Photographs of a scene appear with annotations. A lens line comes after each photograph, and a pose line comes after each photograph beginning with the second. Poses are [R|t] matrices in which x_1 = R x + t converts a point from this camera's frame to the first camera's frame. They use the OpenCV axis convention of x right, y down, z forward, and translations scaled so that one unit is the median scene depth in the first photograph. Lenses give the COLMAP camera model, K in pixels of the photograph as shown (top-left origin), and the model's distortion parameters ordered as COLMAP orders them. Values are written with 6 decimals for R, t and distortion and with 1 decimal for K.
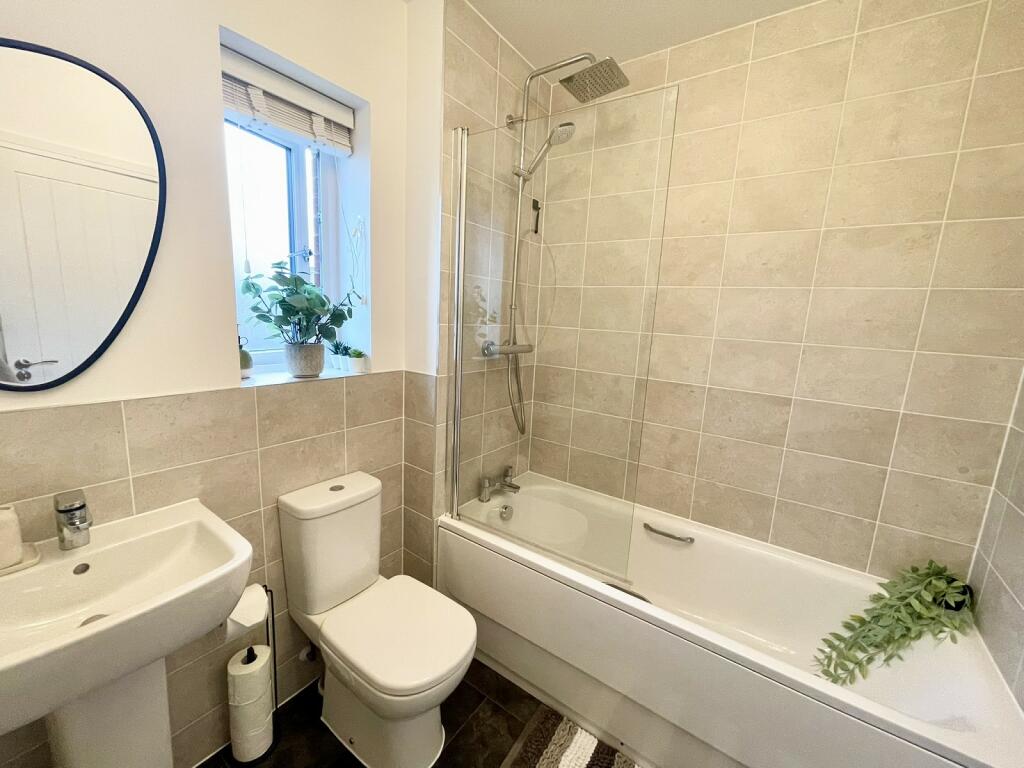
lens RADIAL K [[417.3, 0, 512.5], [0, 417.3, 386.4], [0, 0, 1]] dist [0.002308, 0.000323]
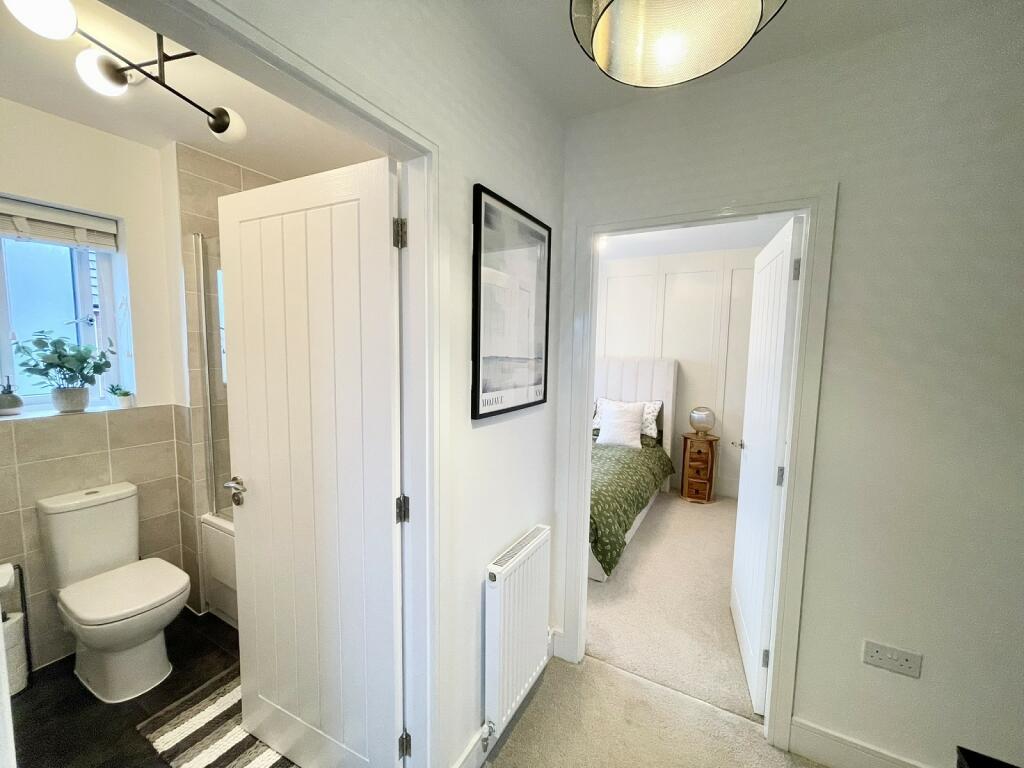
lens RADIAL K [[411.8, 0, 515.0], [0, 411.8, 384.0], [0, 0, 1]] dist [-0.002294, -0.000303]
pose [[0.991723, -0.039836, 0.122062, 0.771549], [0.049112, 0.996052, -0.073952, 0.055256], [-0.118634, 0.079335, 0.989764, -0.496286]]
